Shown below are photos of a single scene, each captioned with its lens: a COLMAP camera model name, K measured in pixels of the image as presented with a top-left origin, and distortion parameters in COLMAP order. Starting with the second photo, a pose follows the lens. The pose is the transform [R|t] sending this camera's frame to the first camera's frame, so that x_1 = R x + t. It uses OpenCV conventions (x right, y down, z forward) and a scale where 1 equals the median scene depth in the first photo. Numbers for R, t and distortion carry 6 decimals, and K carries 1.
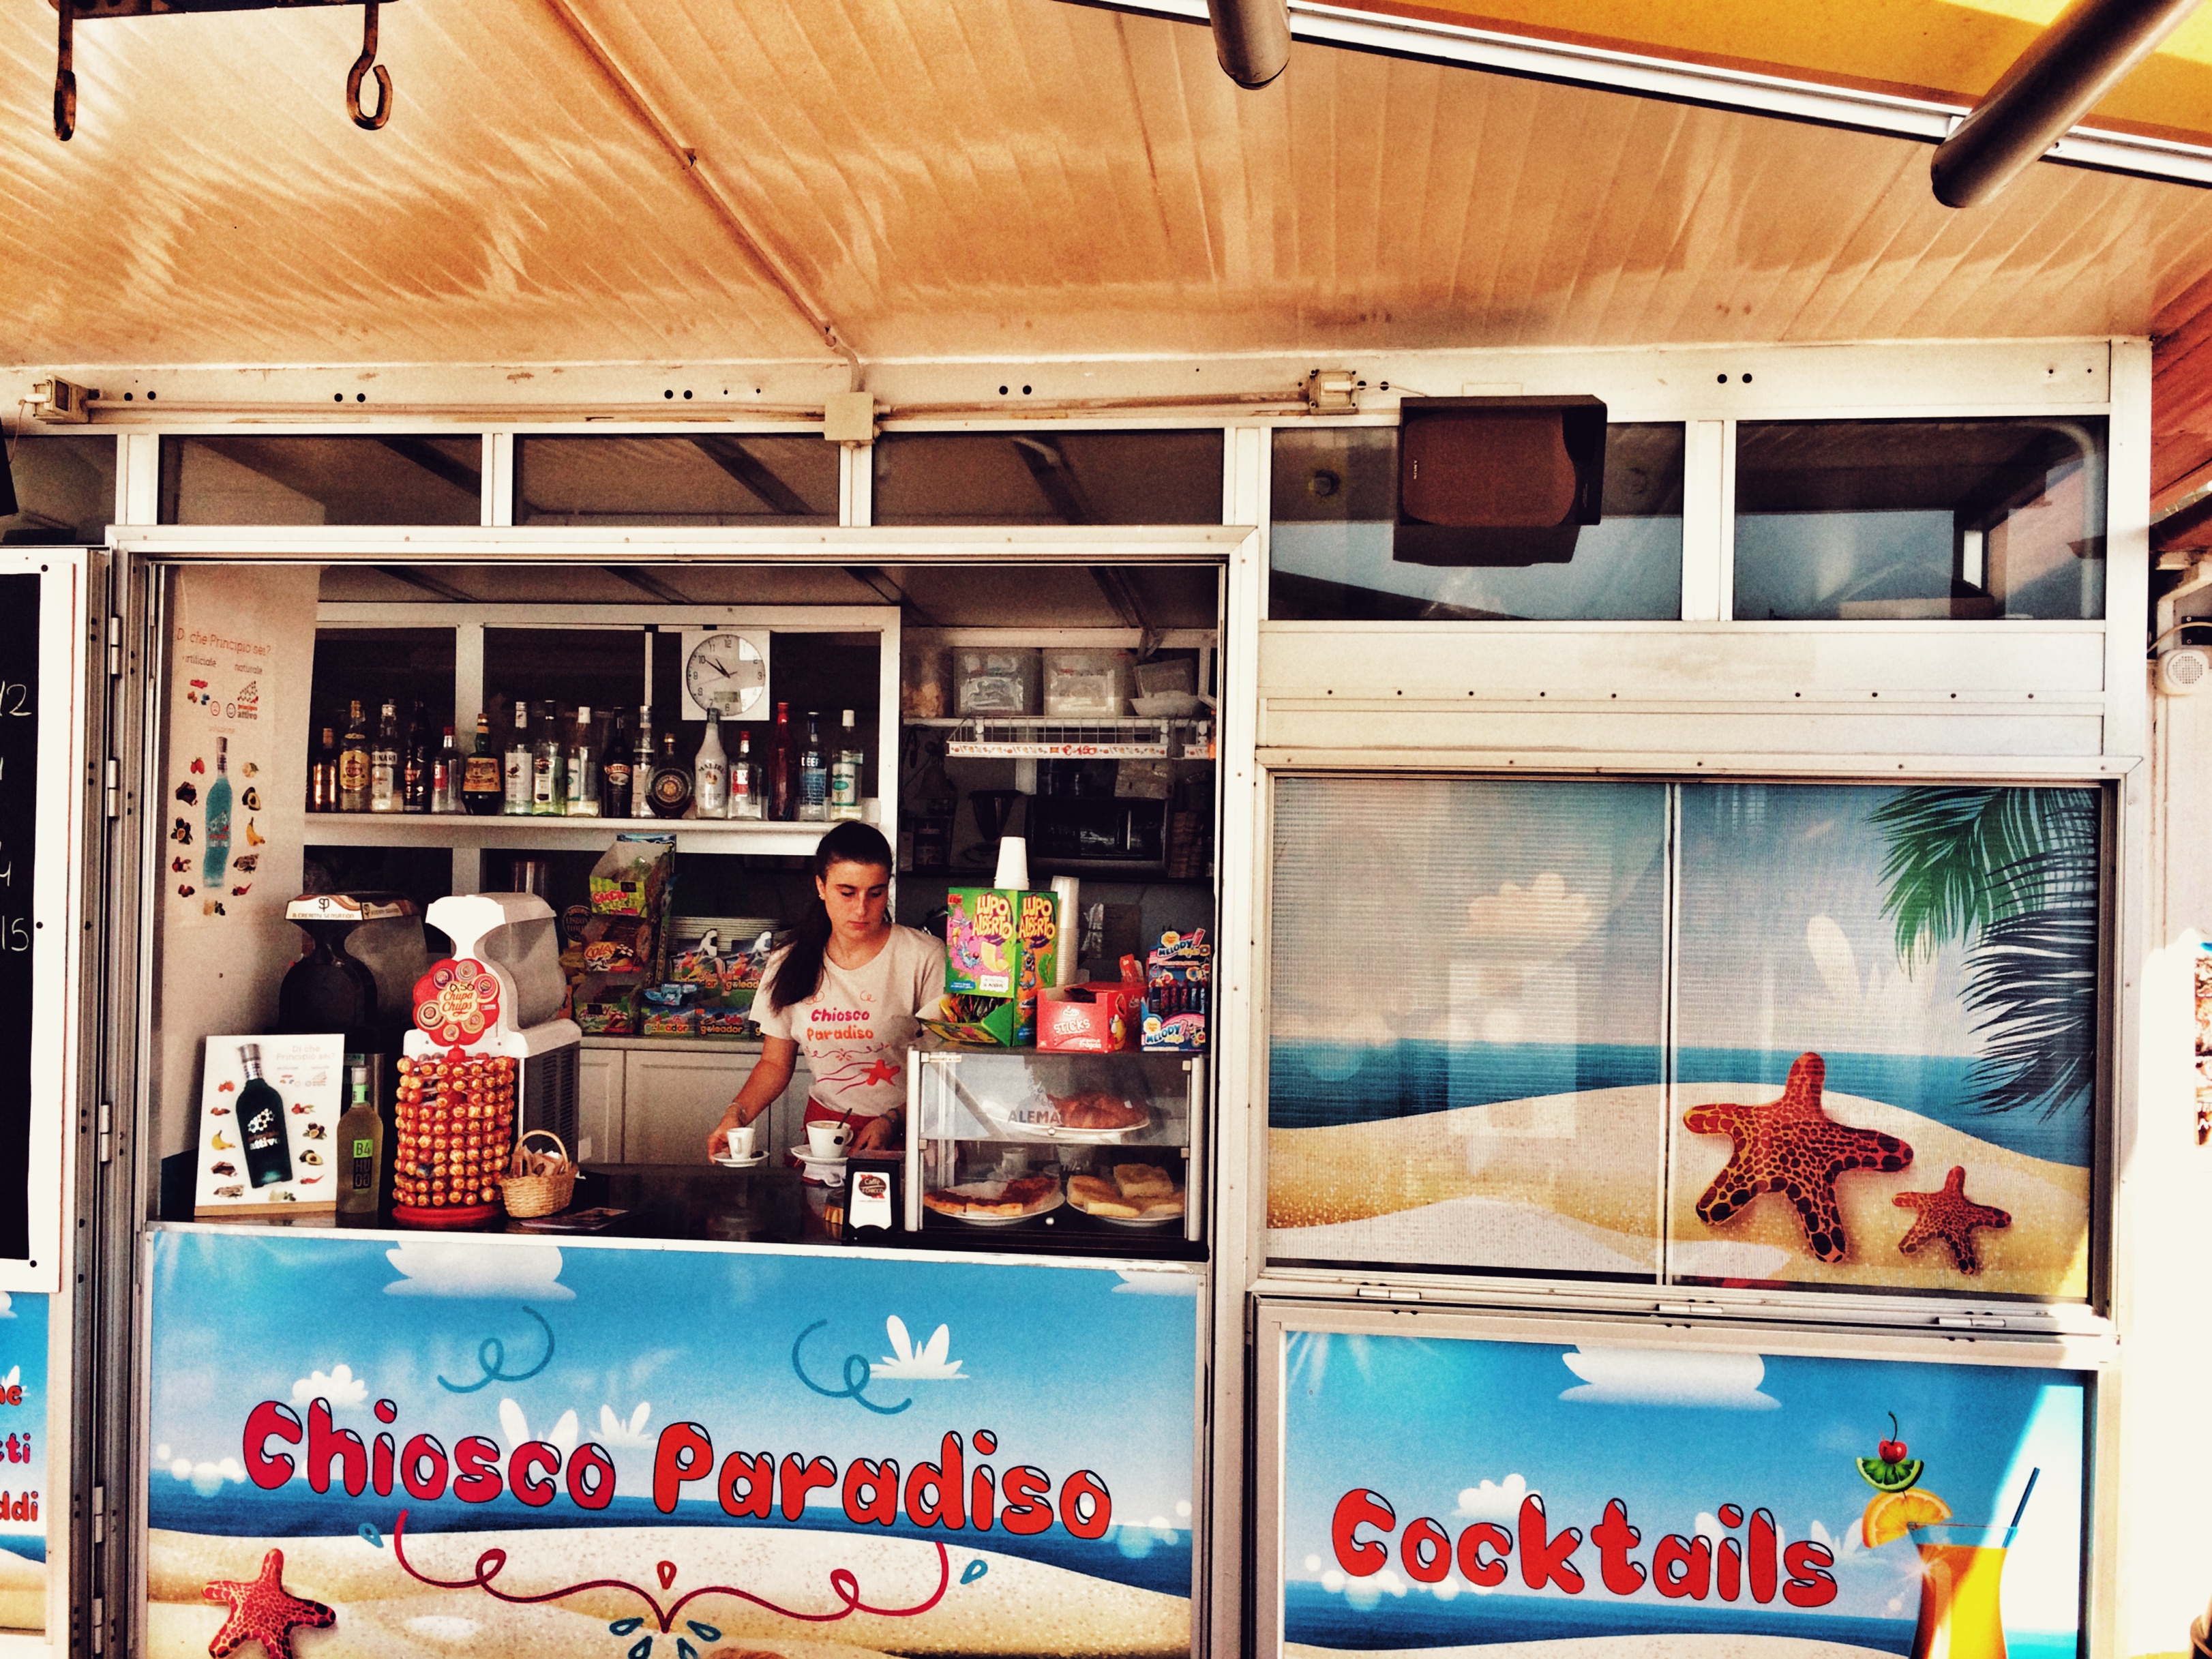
lens RADIAL K [[1884.5, 0, 1112.8], [0, 1884.5, 808.2], [0, 0, 1]] dist [0.066503, -0.092431]
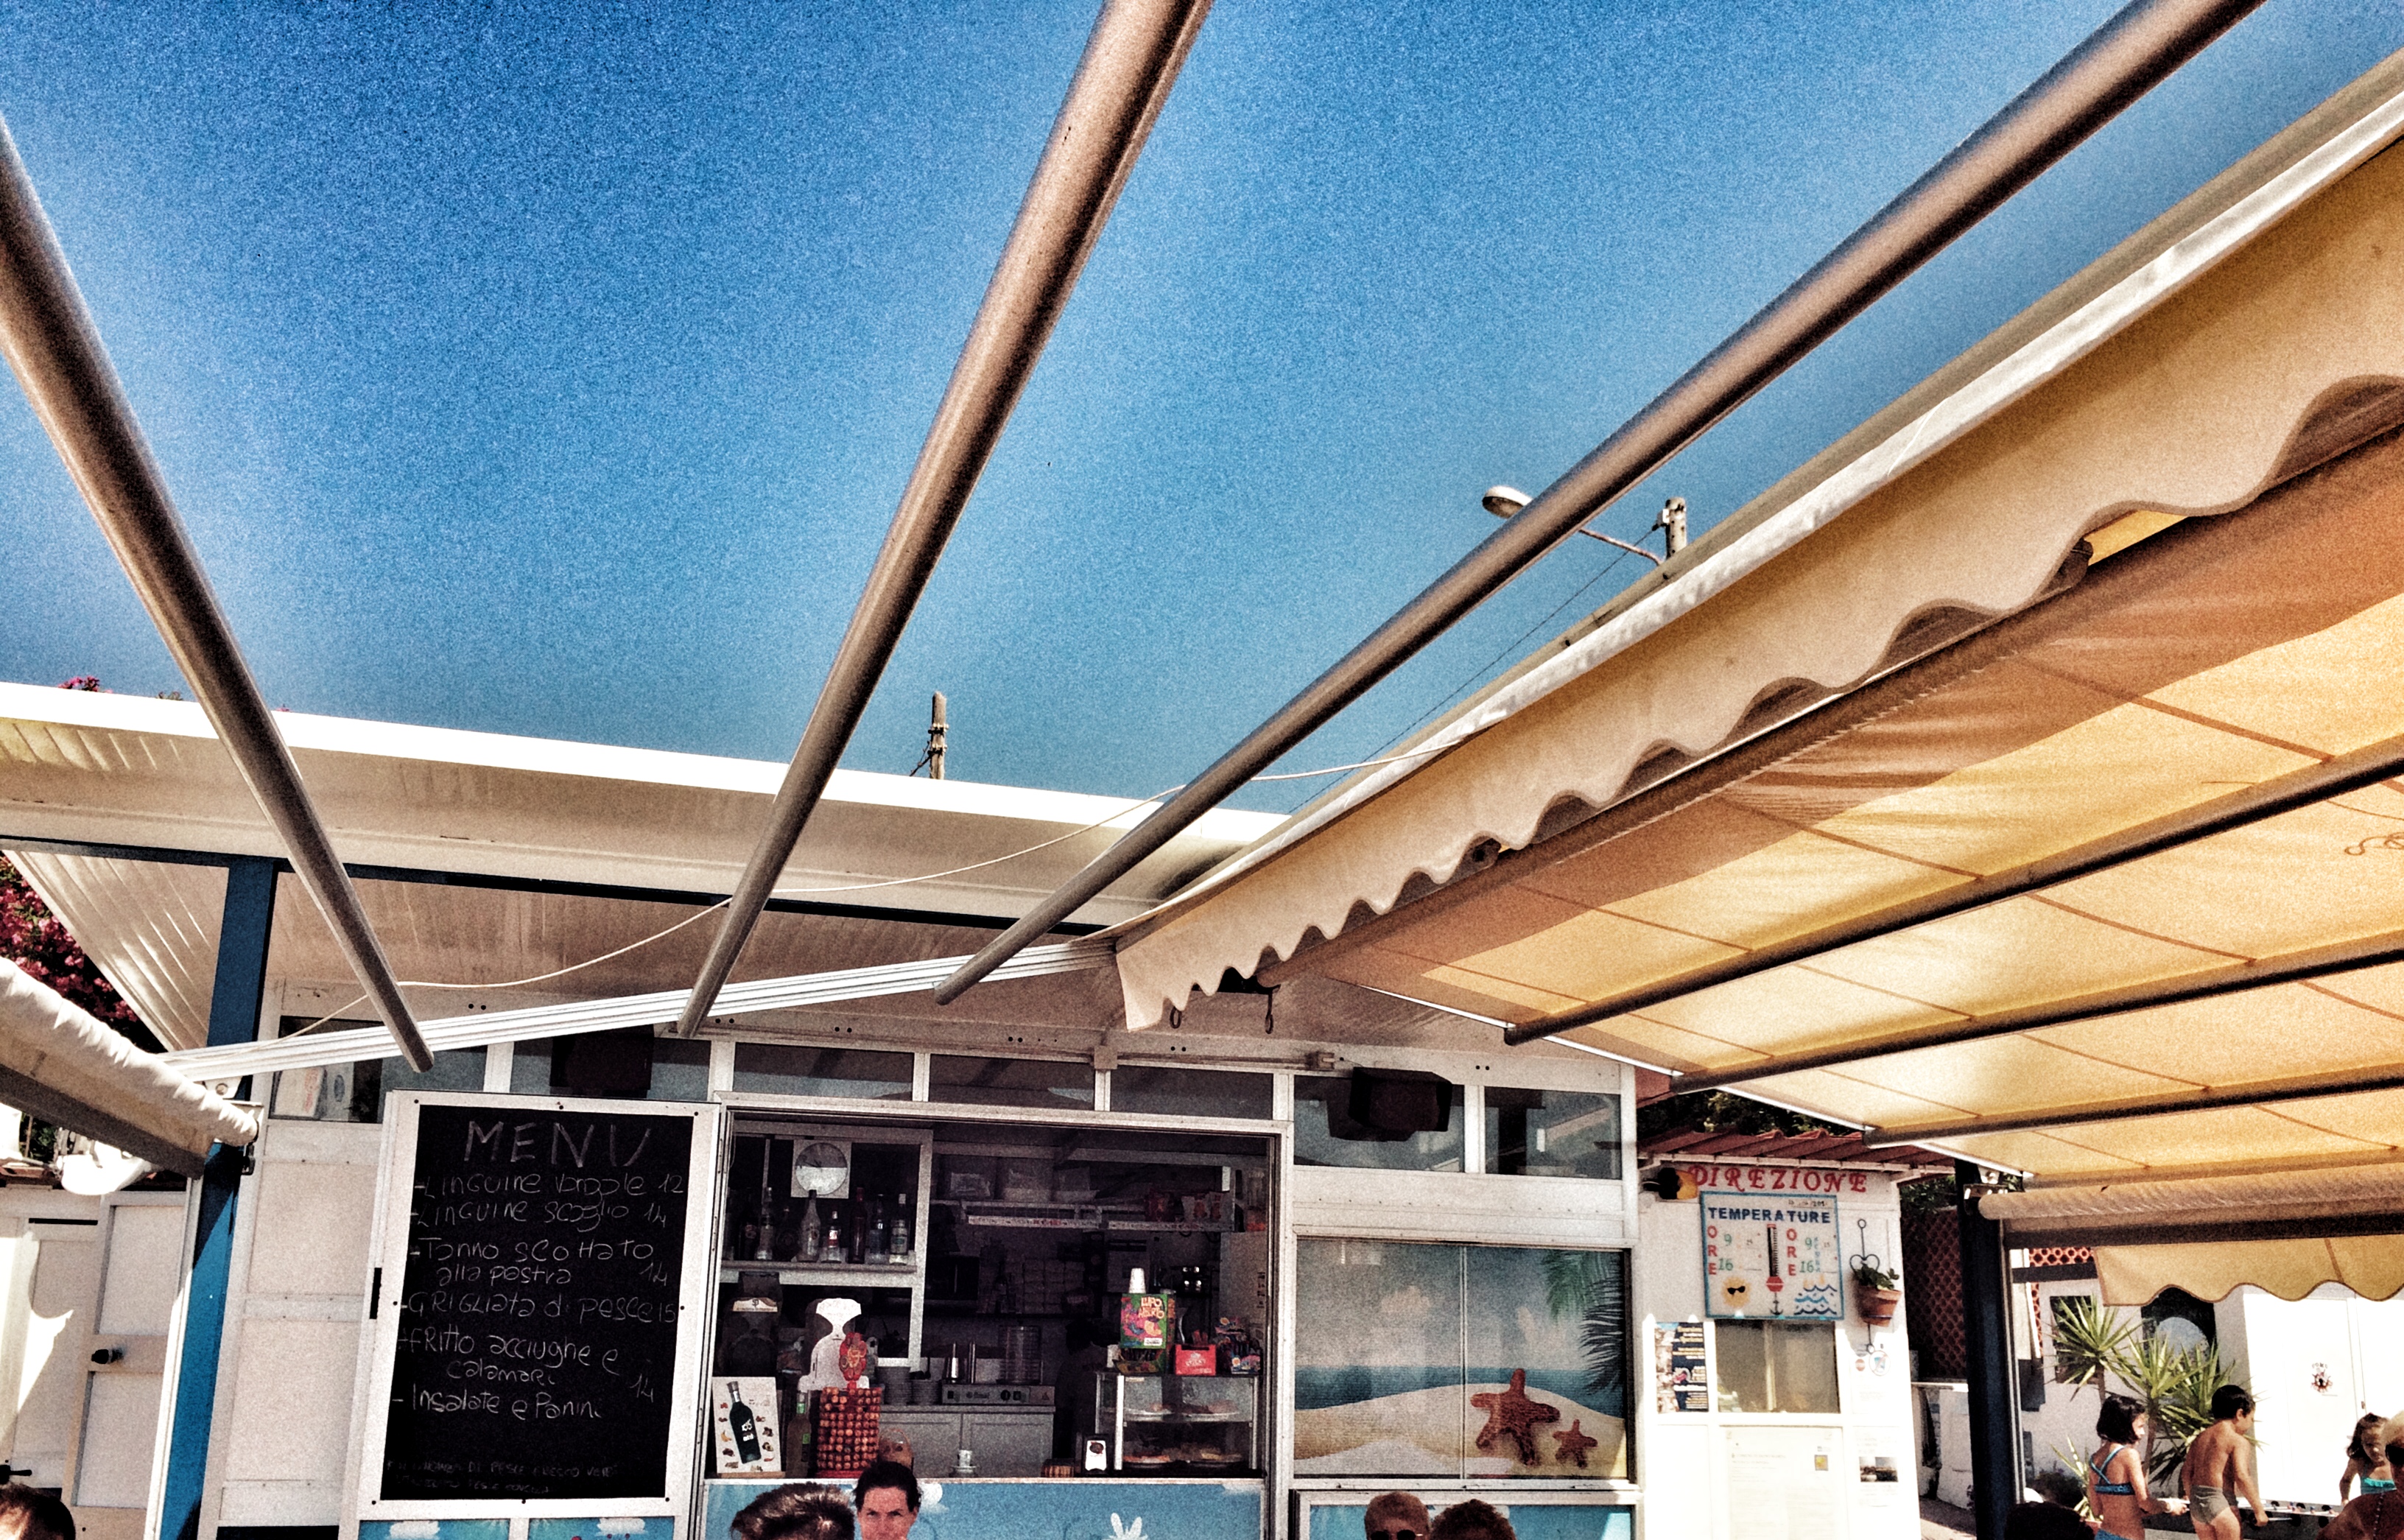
lens RADIAL K [[2060.3, 0, 1218.0], [0, 2060.3, 867.4], [0, 0, 1]] dist [0.043396, -0.008176]
pose [[0.913978, 0.092932, 0.394977, -0.920962], [-0.011291, 0.978867, -0.204187, 0.047395], [-0.405606, 0.182163, 0.895713, -1.087231]]
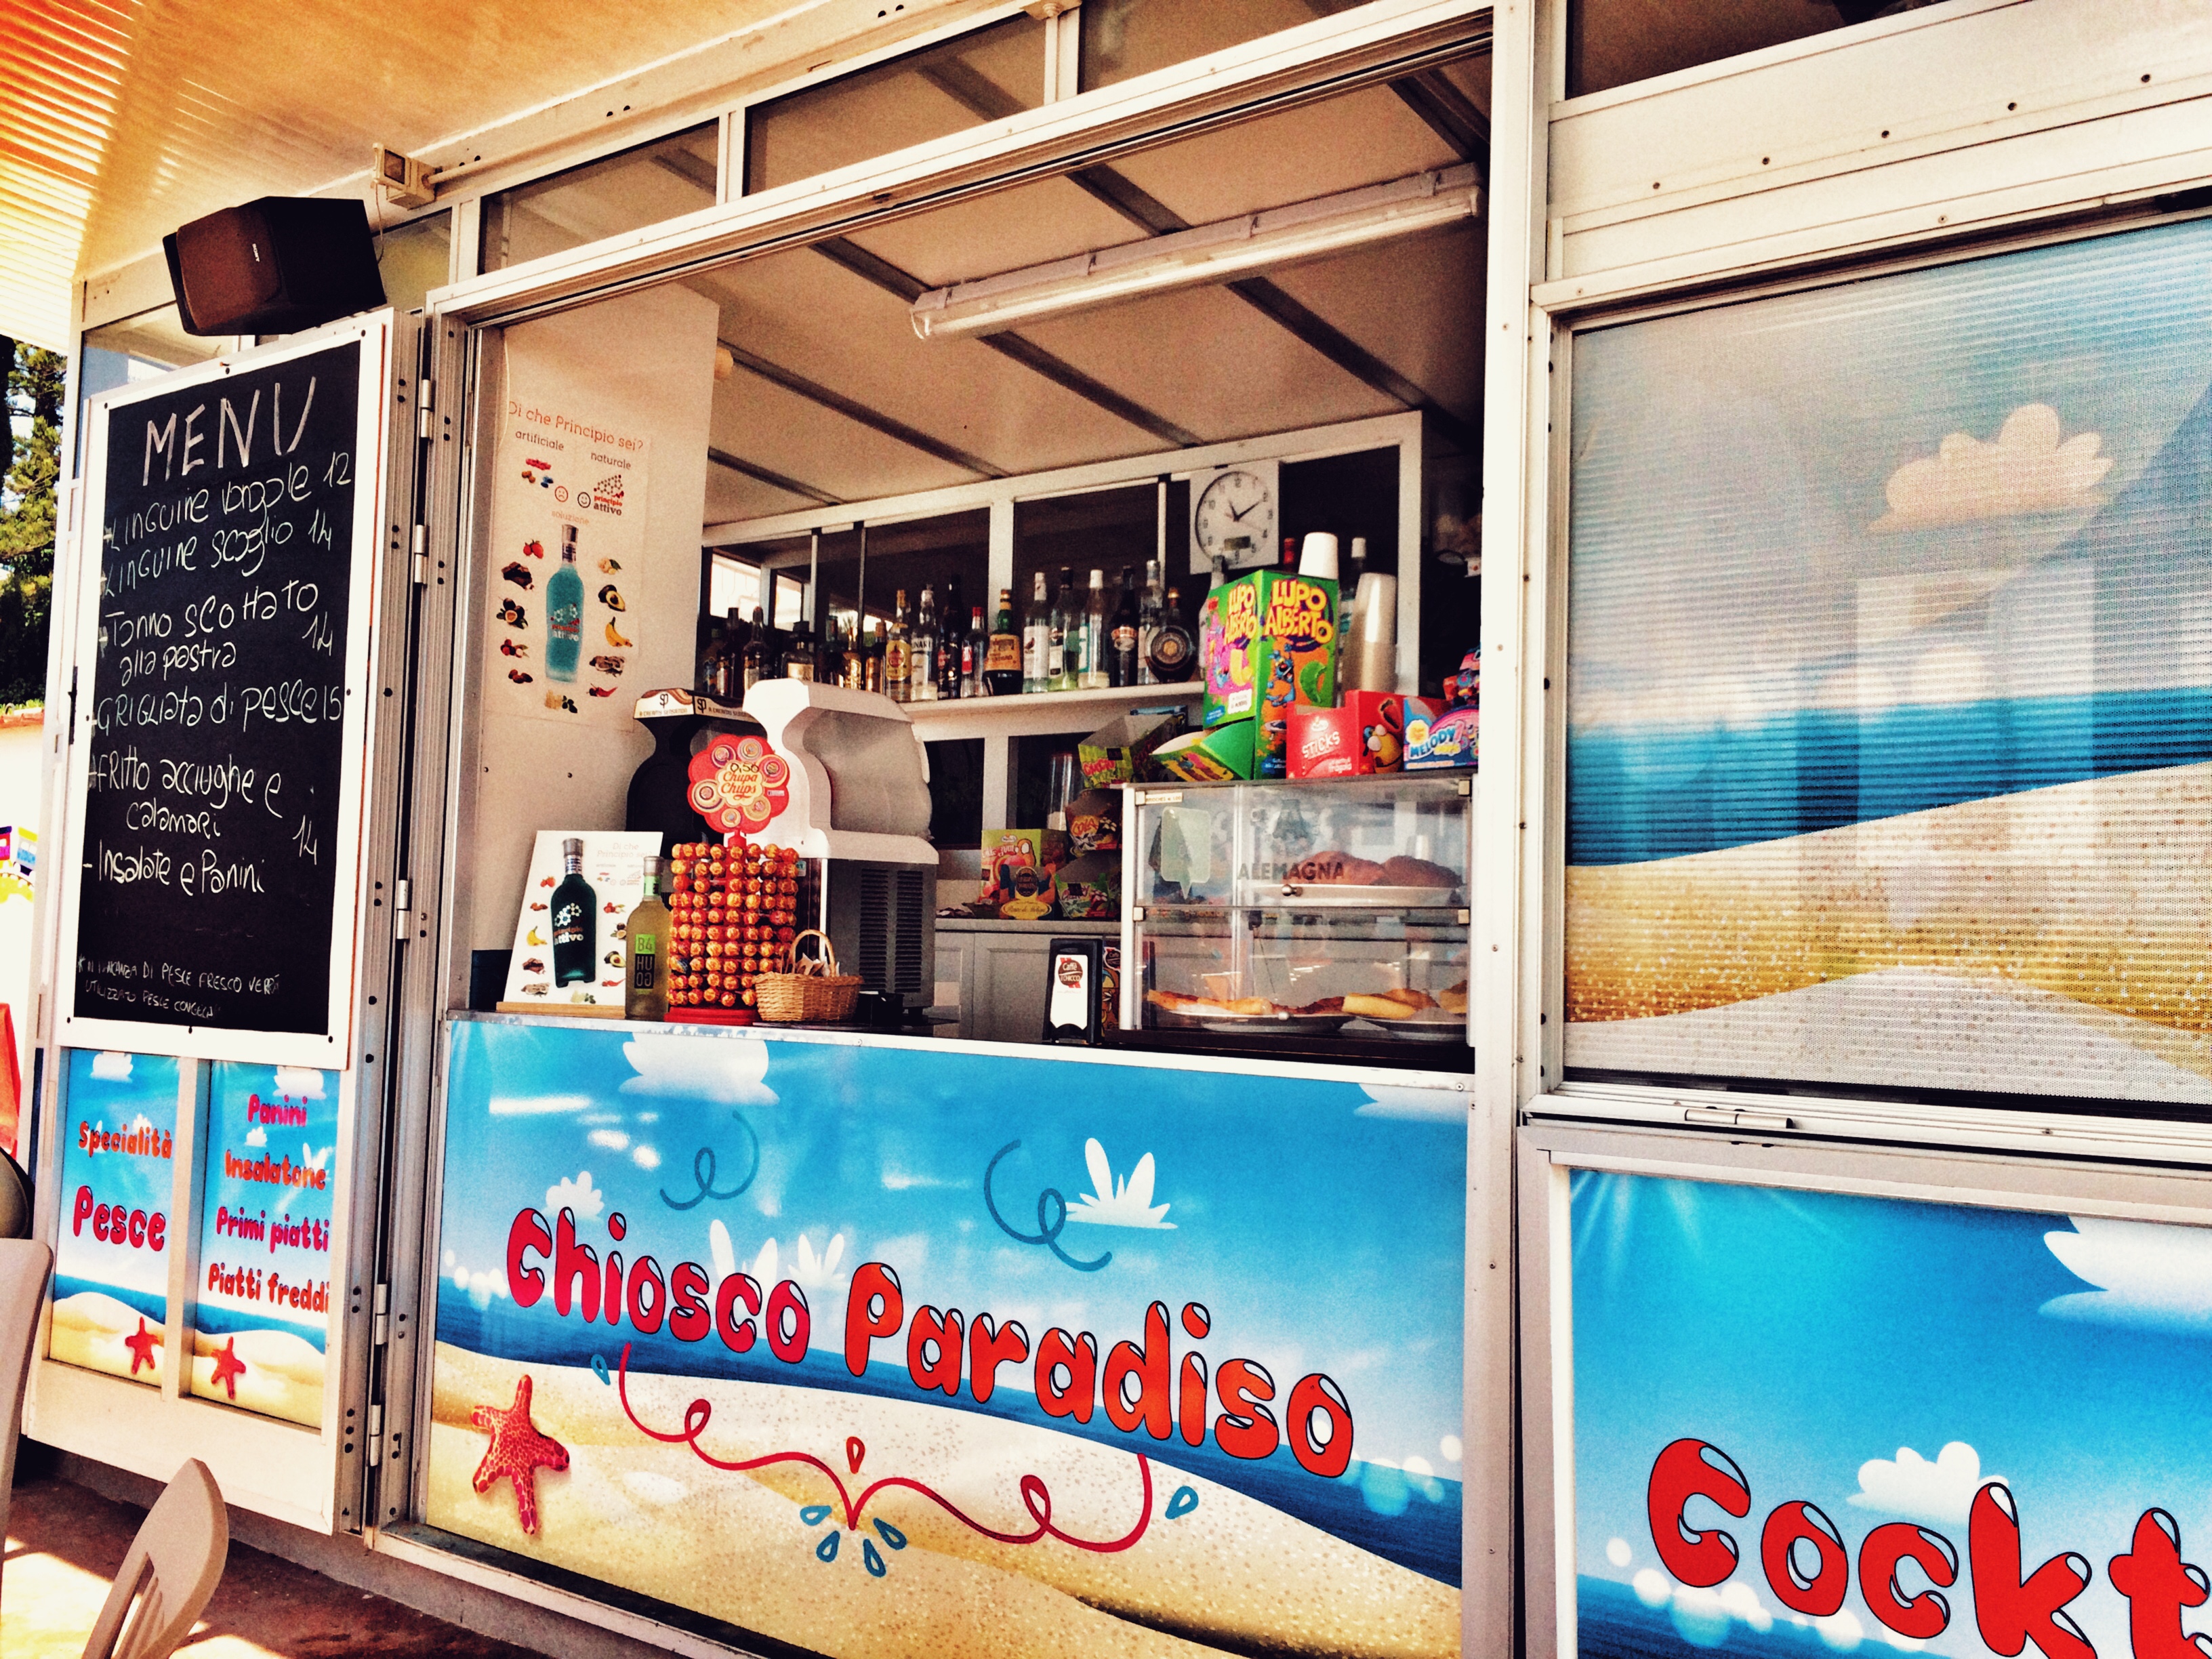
lens RADIAL K [[1884.5, 0, 1119.3], [0, 1884.5, 814.4], [0, 0, 1]] dist [0.066503, -0.092431]
pose [[0.873136, -0.030464, -0.486524, 0.254356], [-0.001474, 0.997876, -0.065128, 0.186832], [0.487475, 0.057582, 0.871236, 0.347584]]
